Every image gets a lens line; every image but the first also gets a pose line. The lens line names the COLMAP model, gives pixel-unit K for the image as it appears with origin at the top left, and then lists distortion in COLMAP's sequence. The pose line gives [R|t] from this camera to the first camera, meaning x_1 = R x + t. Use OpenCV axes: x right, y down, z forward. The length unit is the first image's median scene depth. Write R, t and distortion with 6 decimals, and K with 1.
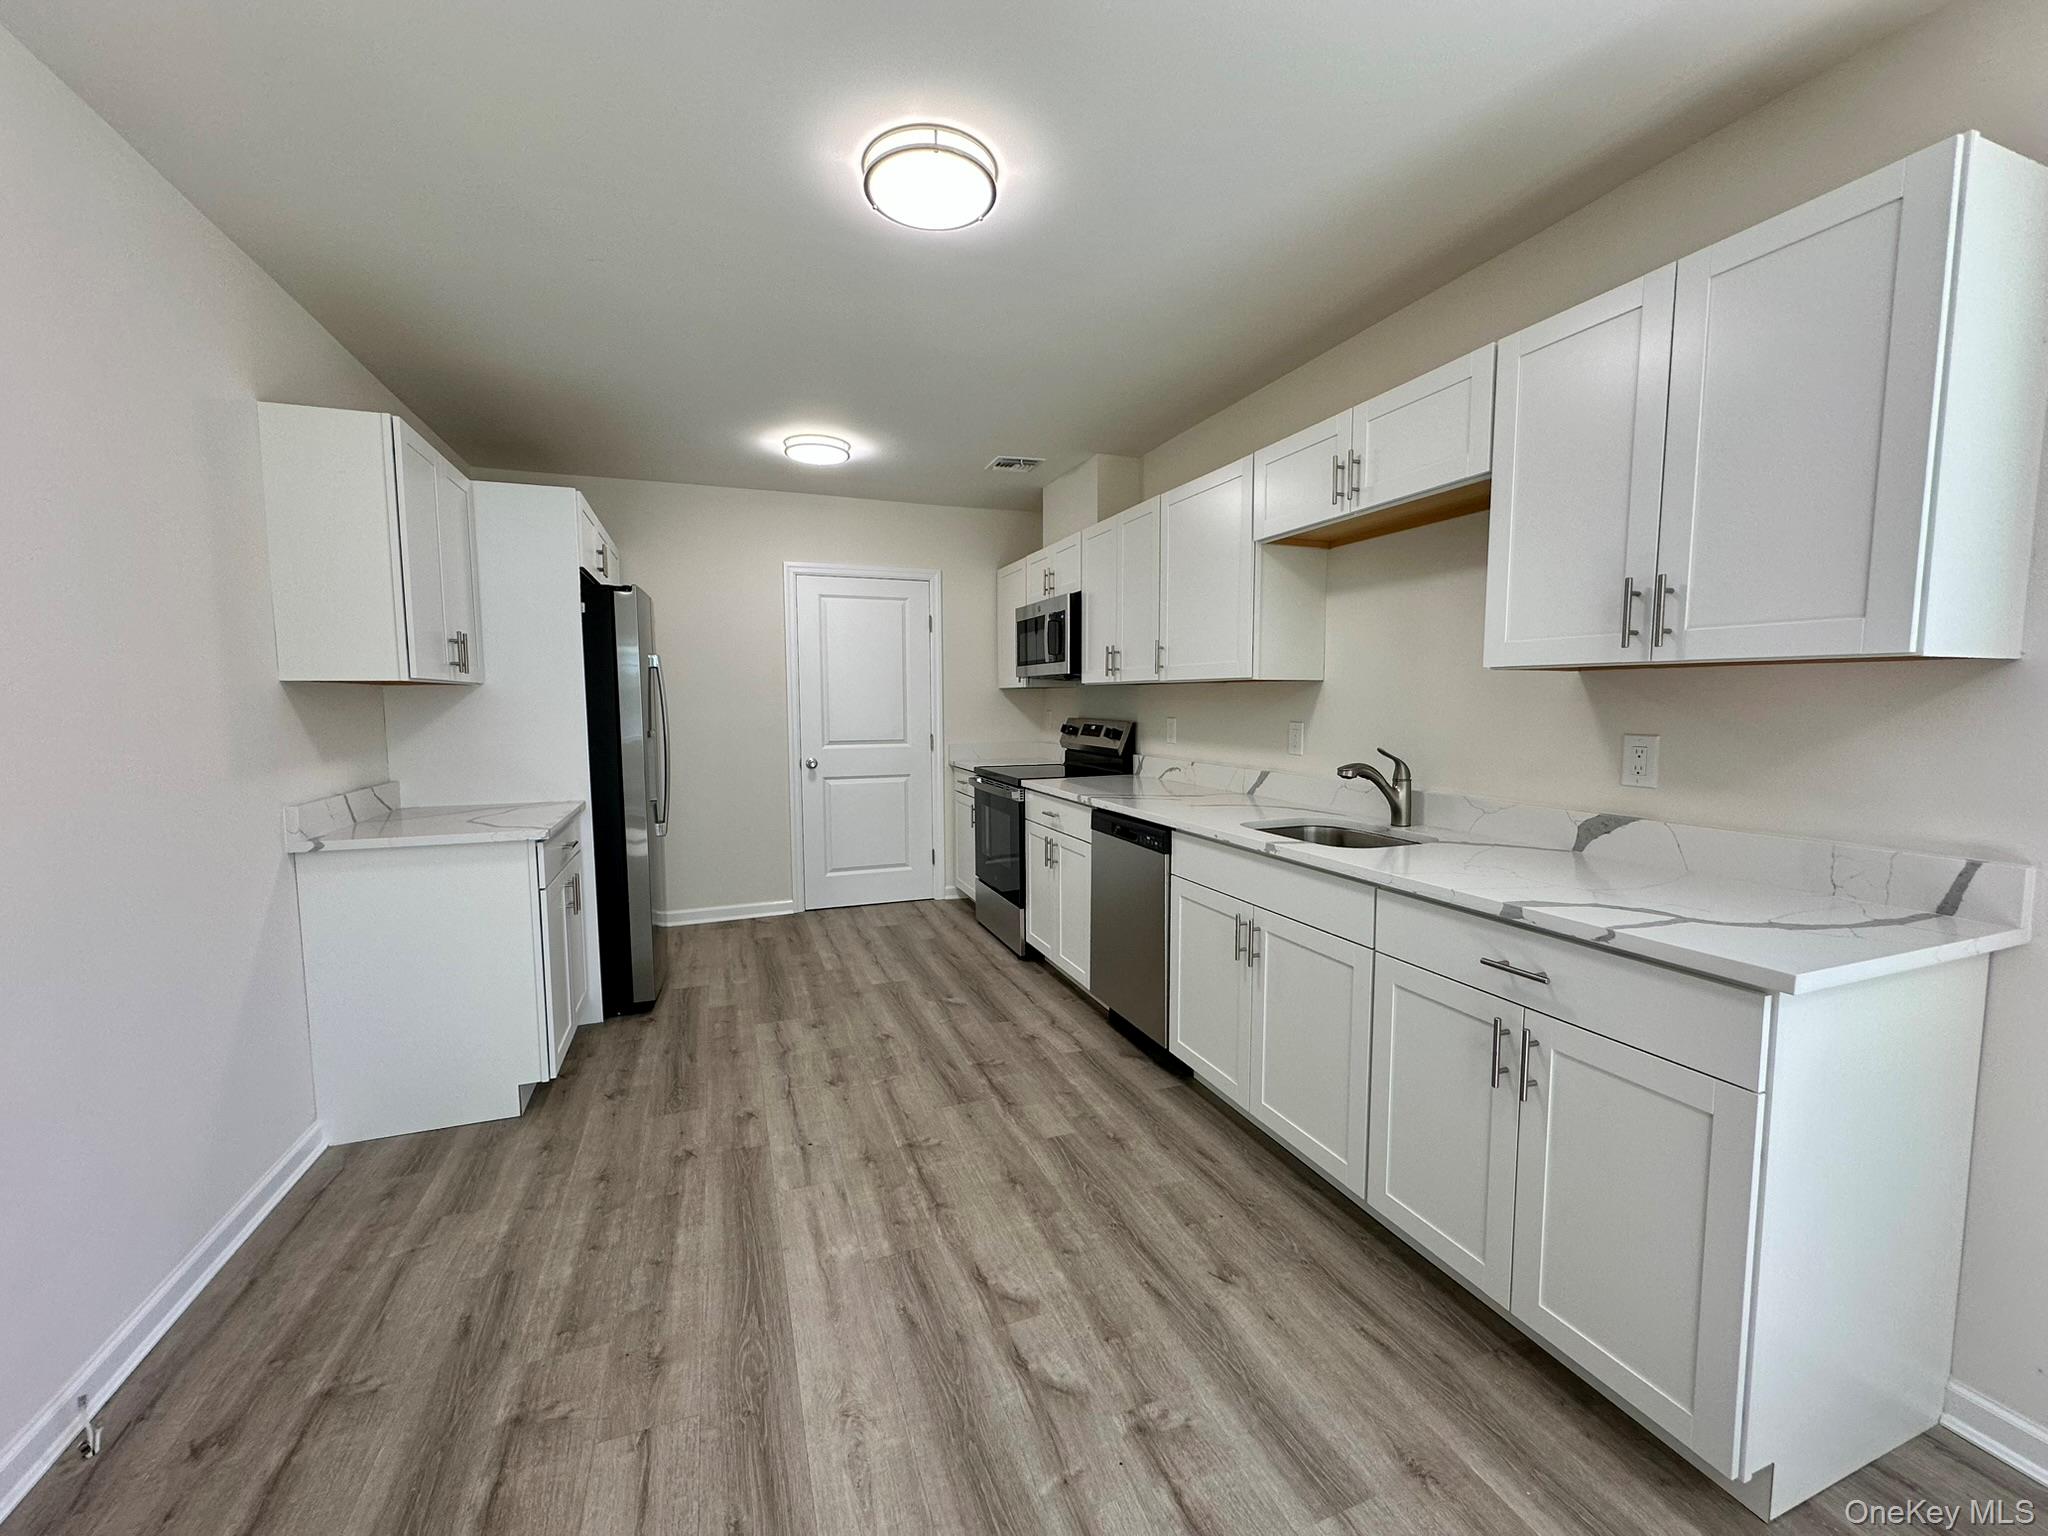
lens RADIAL K [[819.2, 0, 1021.6], [0, 819.2, 758.2], [0, 0, 1]] dist [-0.002954, 0.000107]
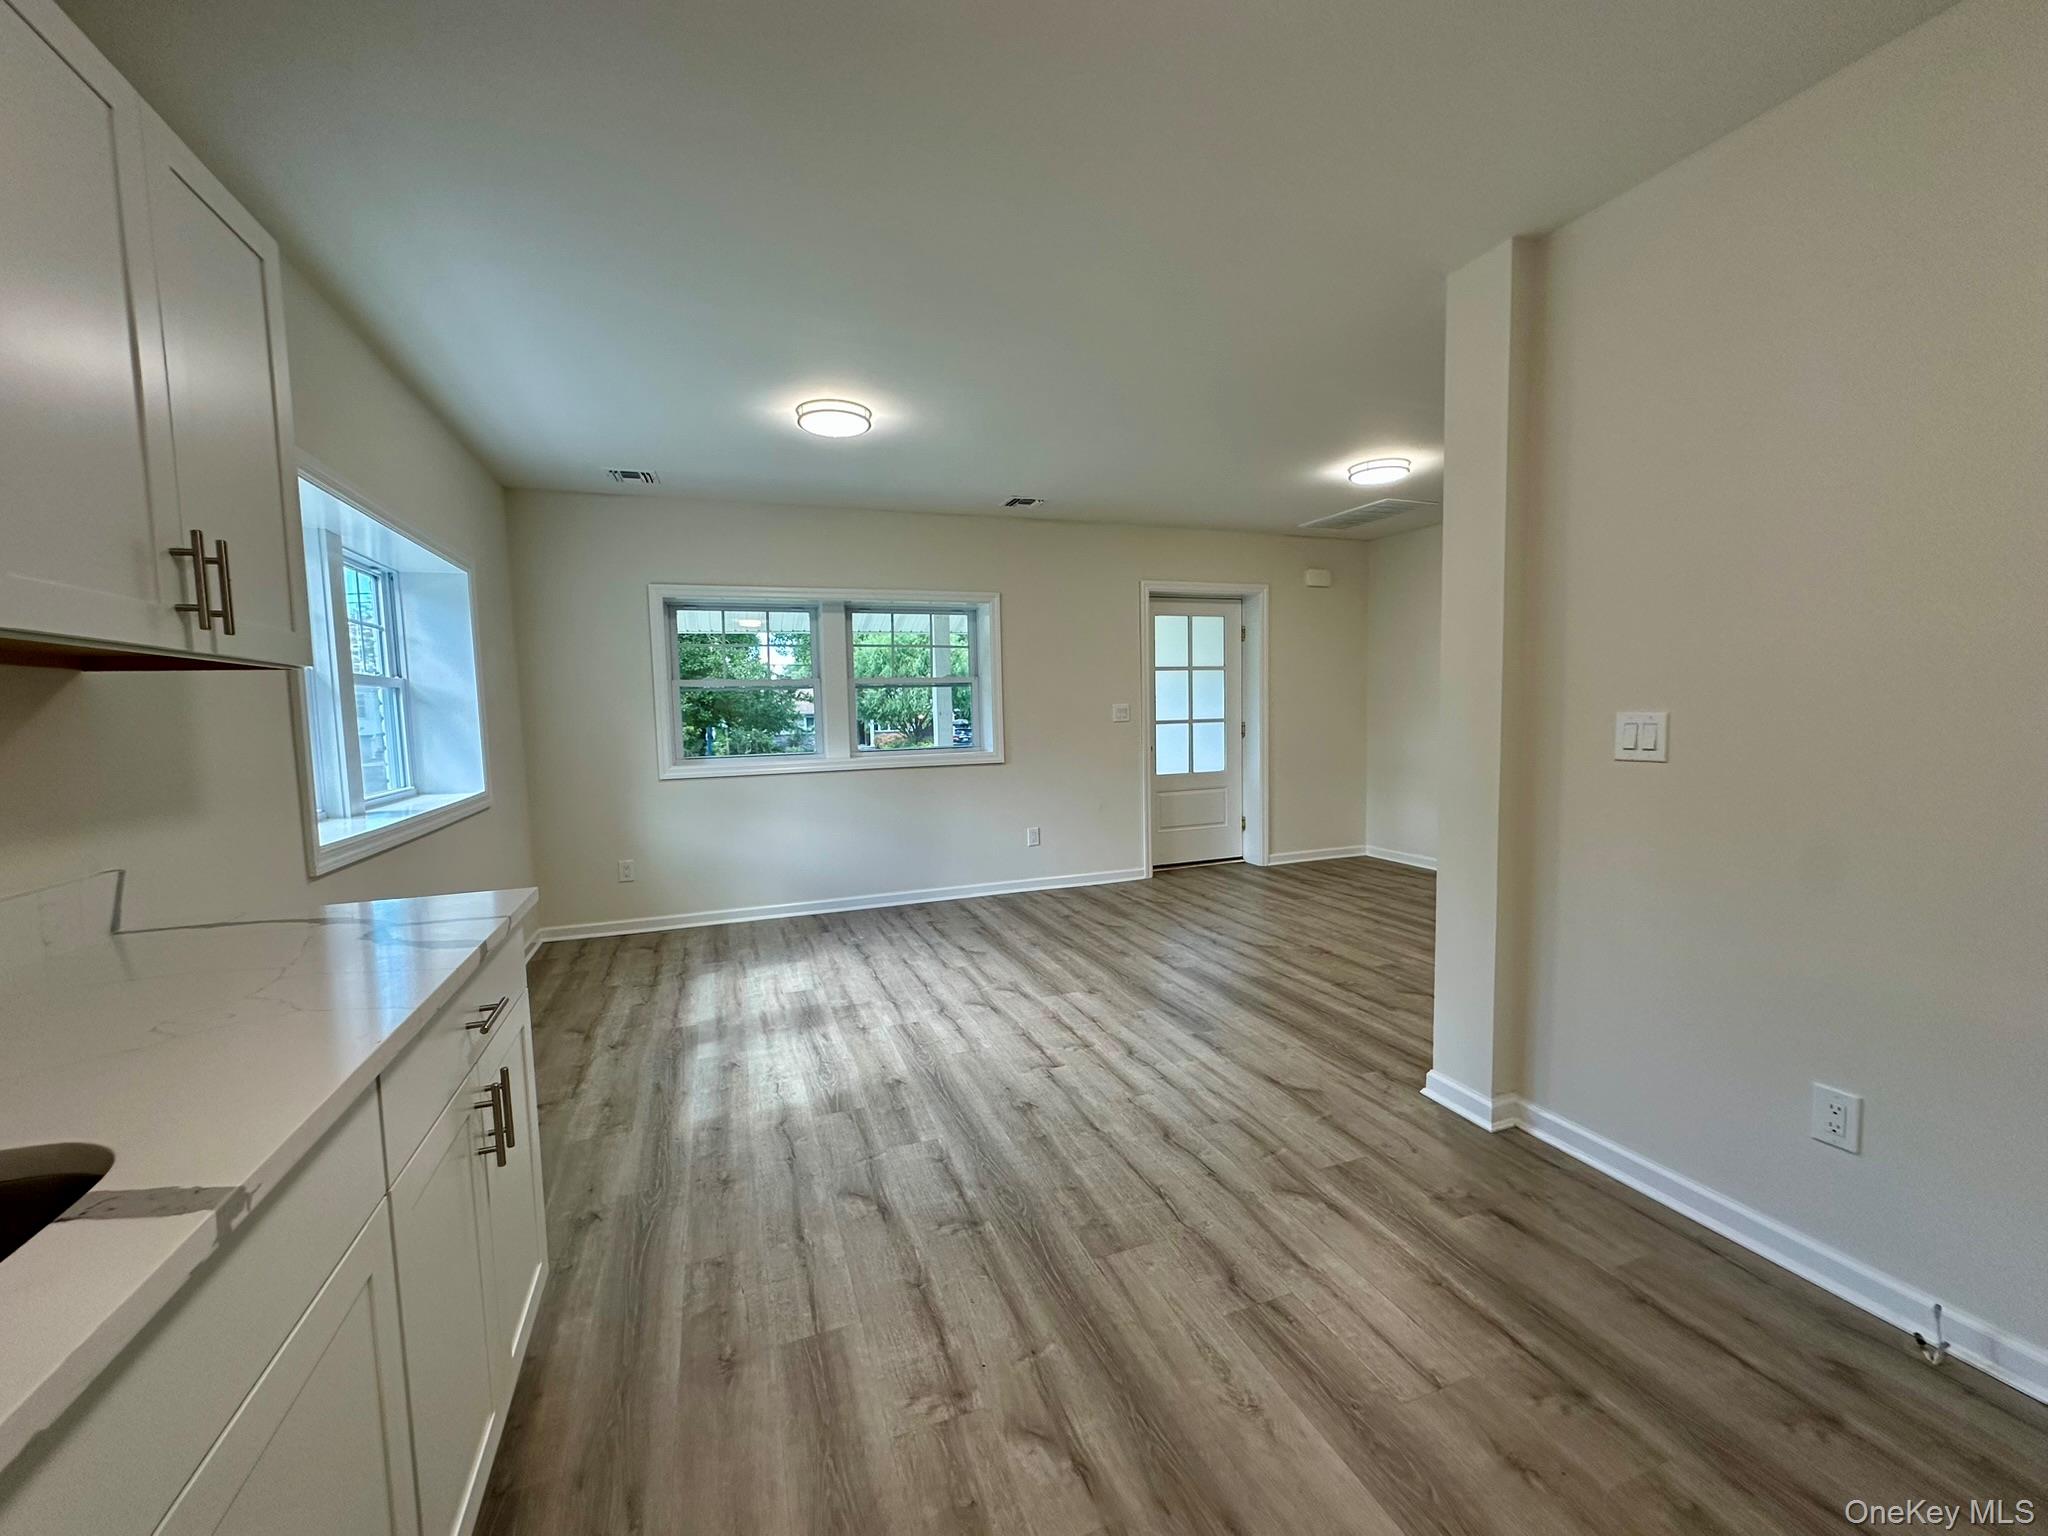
lens RADIAL K [[819.2, 0, 1022.5], [0, 819.2, 770.1], [0, 0, 1]] dist [-0.002954, 0.000107]
pose [[-0.999625, 0.027254, 0.002814, 0.027911], [0.027367, 0.988272, 0.150233, -0.077491], [0.001314, 0.150254, -0.988647, 1.304984]]
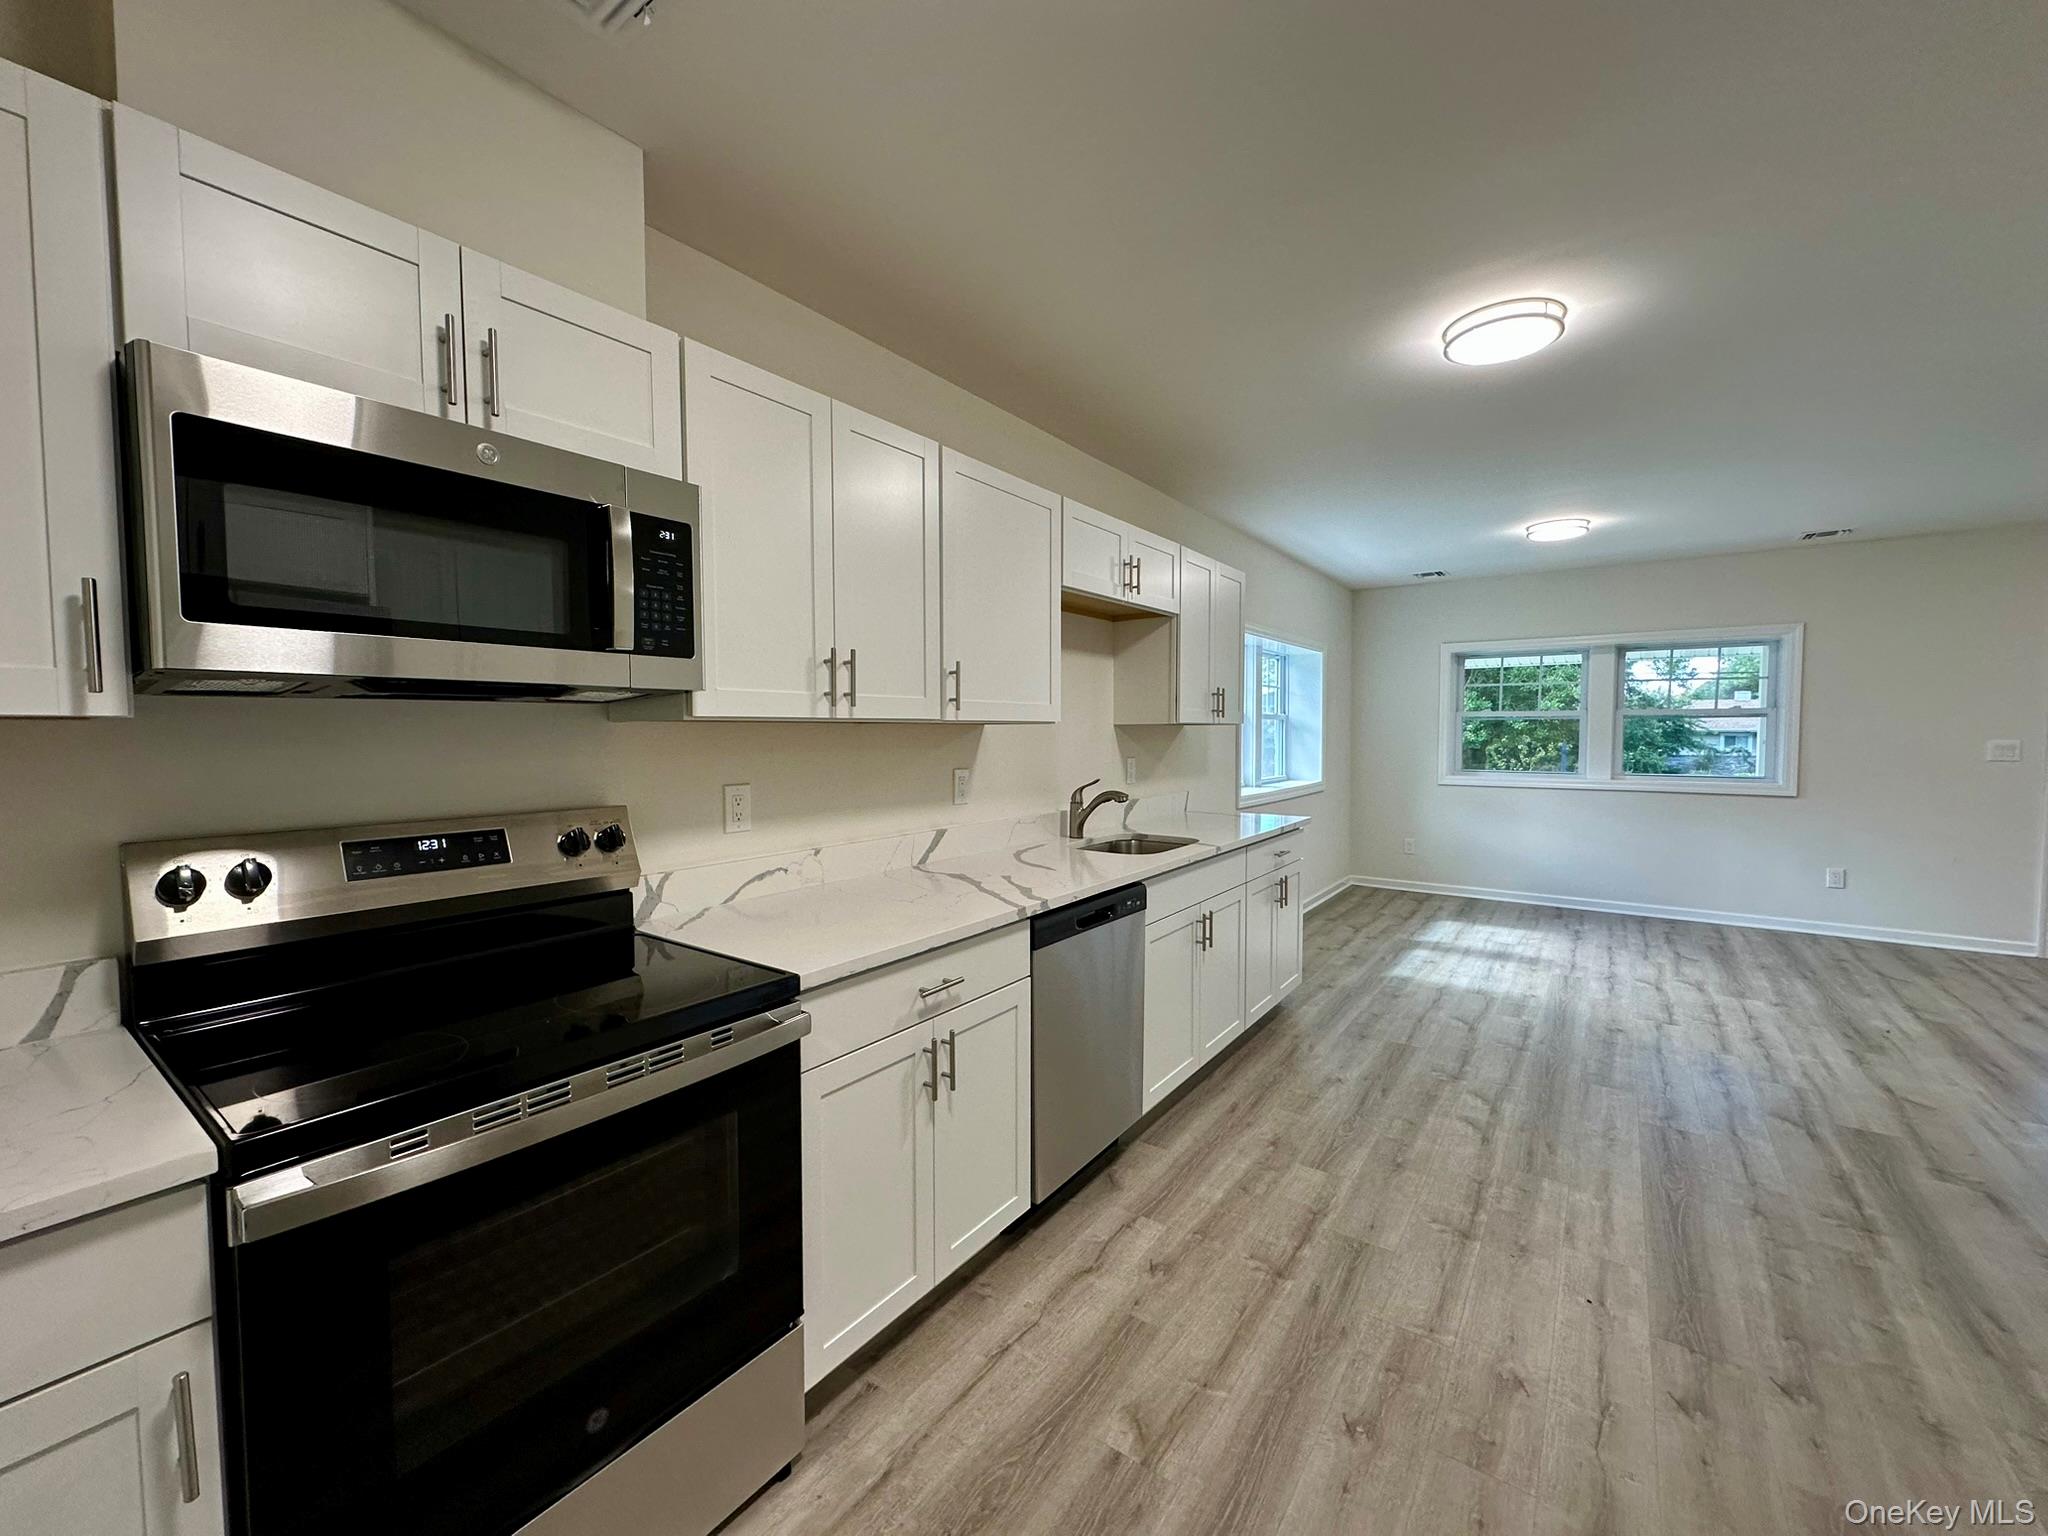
lens RADIAL K [[819.2, 0, 1022.2], [0, 819.2, 770.9], [0, 0, 1]] dist [-0.002954, 0.000107]
pose [[-0.553145, -0.038609, 0.832190, -0.674435], [0.065294, 0.993843, 0.089509, -0.172159], [-0.830522, 0.103849, -0.547219, 2.086899]]
